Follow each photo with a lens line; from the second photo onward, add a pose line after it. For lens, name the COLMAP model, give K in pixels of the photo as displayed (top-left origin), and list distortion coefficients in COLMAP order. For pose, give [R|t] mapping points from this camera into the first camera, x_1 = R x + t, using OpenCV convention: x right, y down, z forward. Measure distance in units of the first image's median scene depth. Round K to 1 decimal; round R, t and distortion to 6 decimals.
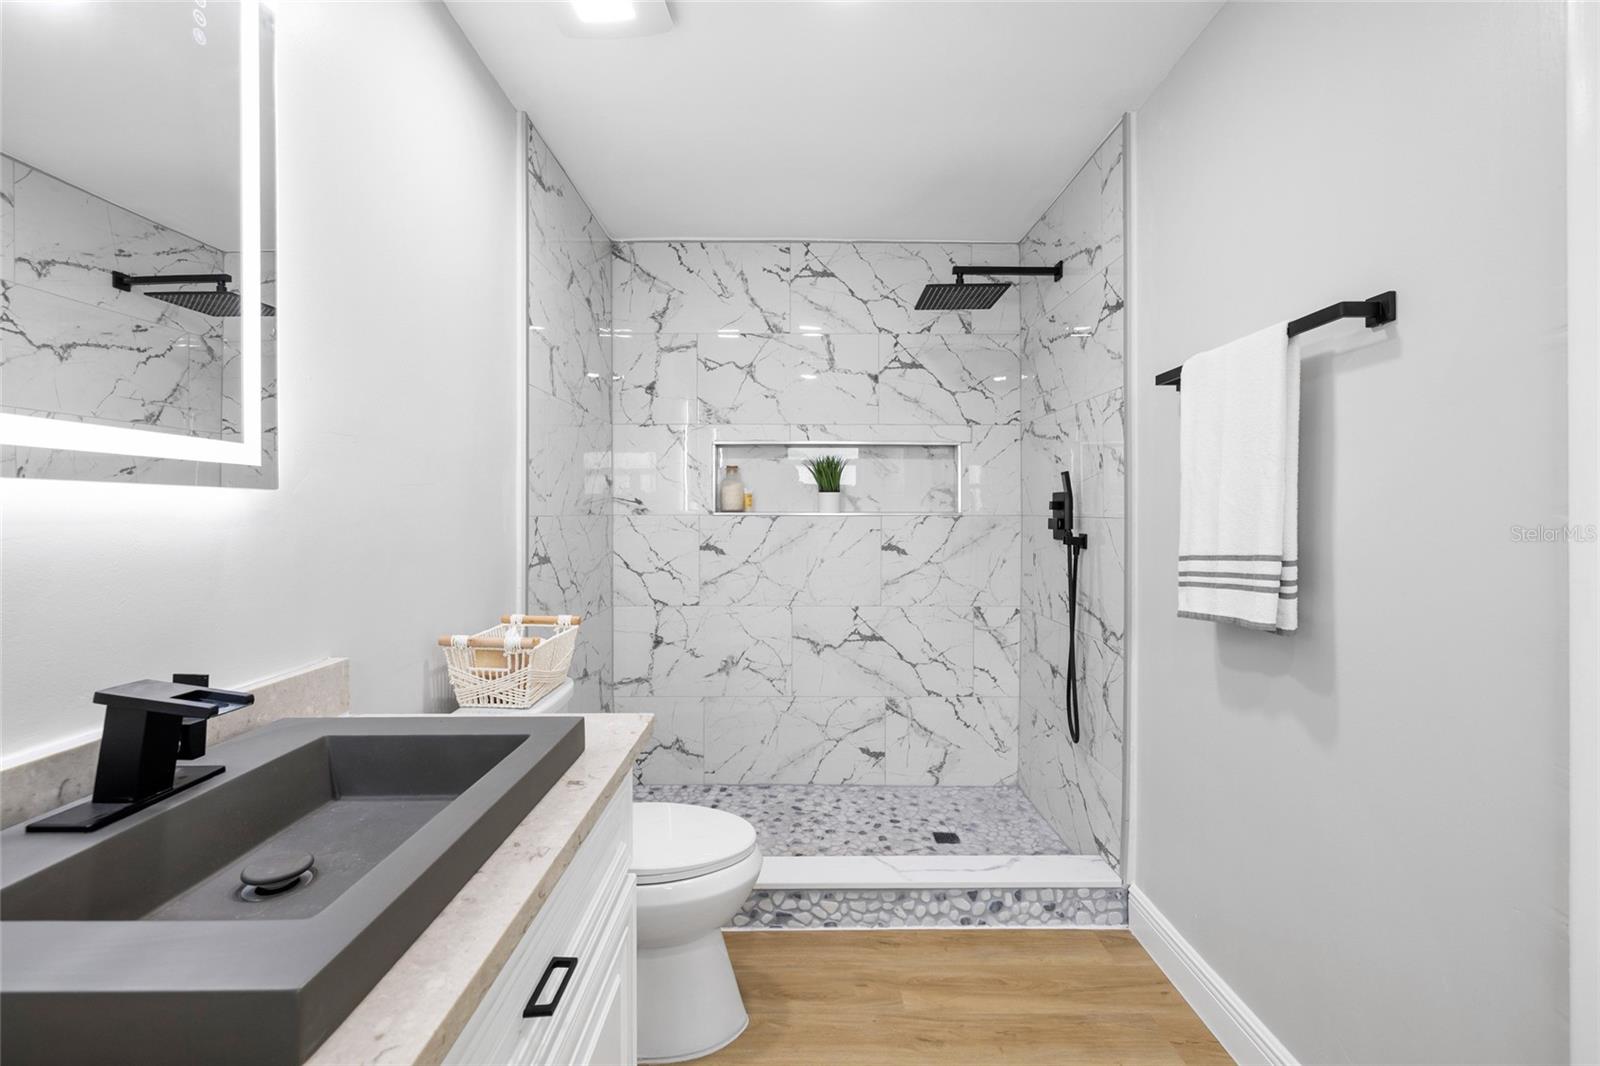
lens RADIAL K [[667.9, 0, 798.7], [0, 667.9, 530.6], [0, 0, 1]] dist [-0.001493, 0.000457]
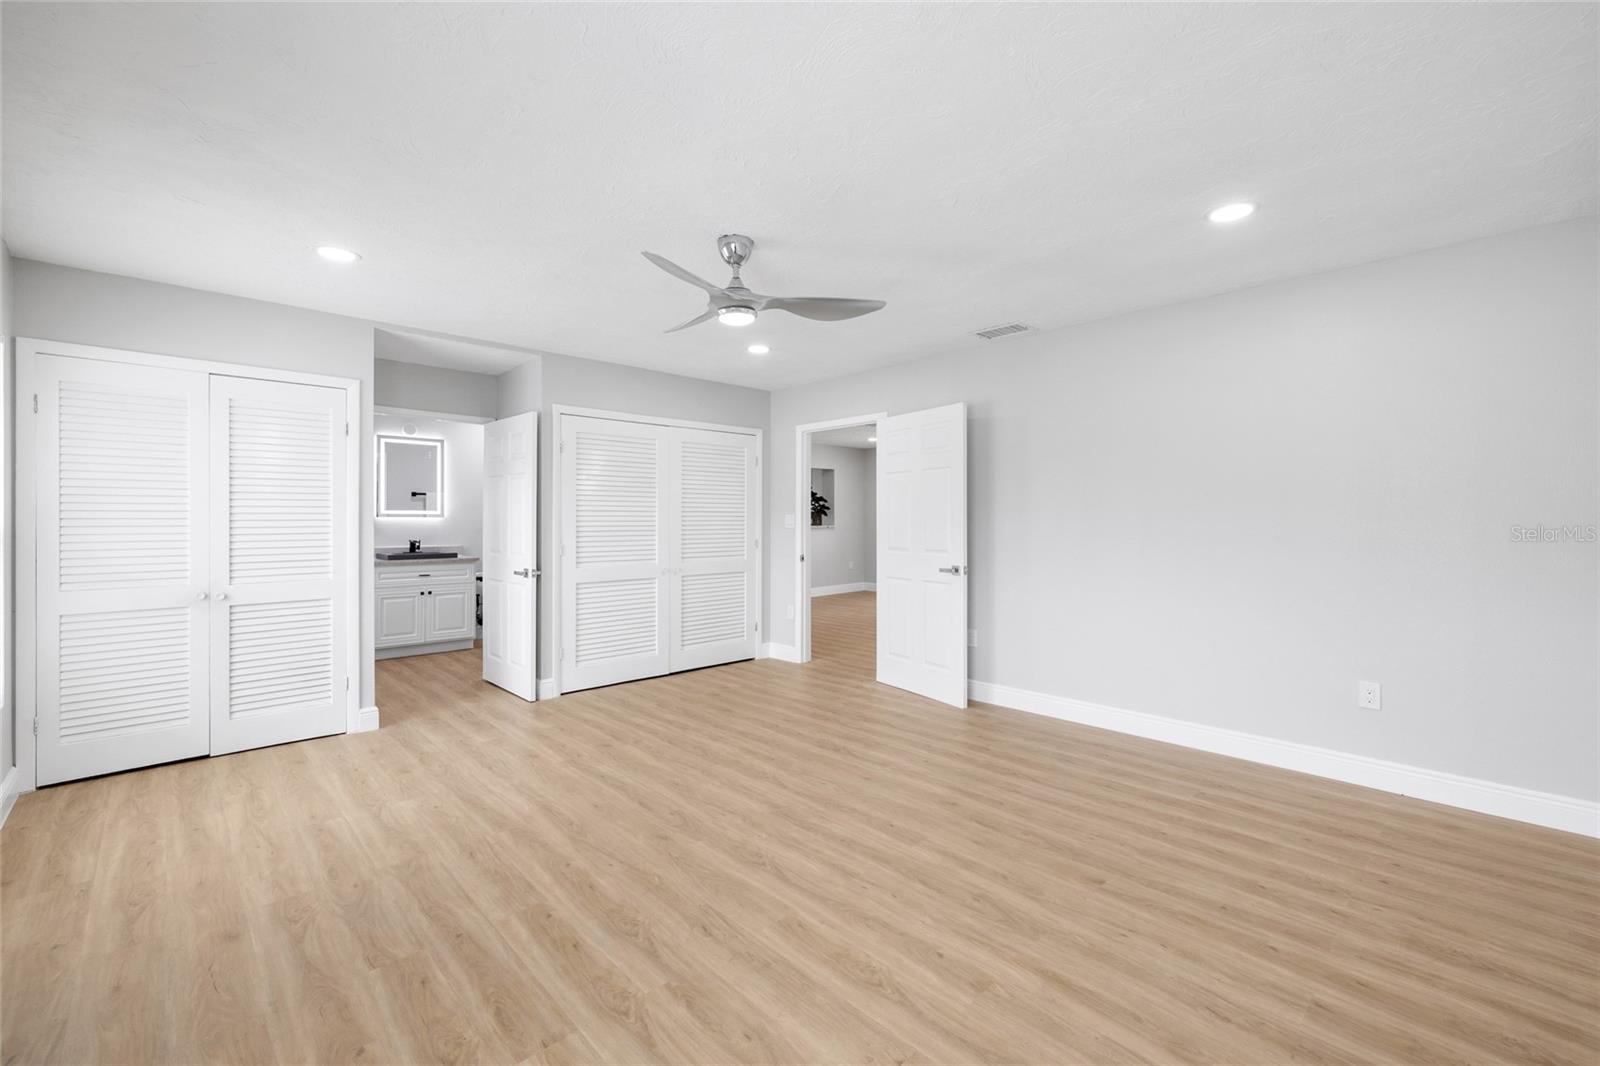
lens RADIAL K [[667.9, 0, 800.3], [0, 667.9, 526.9], [0, 0, 1]] dist [-0.001493, 0.000457]
pose [[0.665314, 0.001591, -0.746562, 6.912926], [-0.001662, 0.999998, 0.000650, 0.024971], [0.746562, 0.000809, 0.665315, -0.809715]]
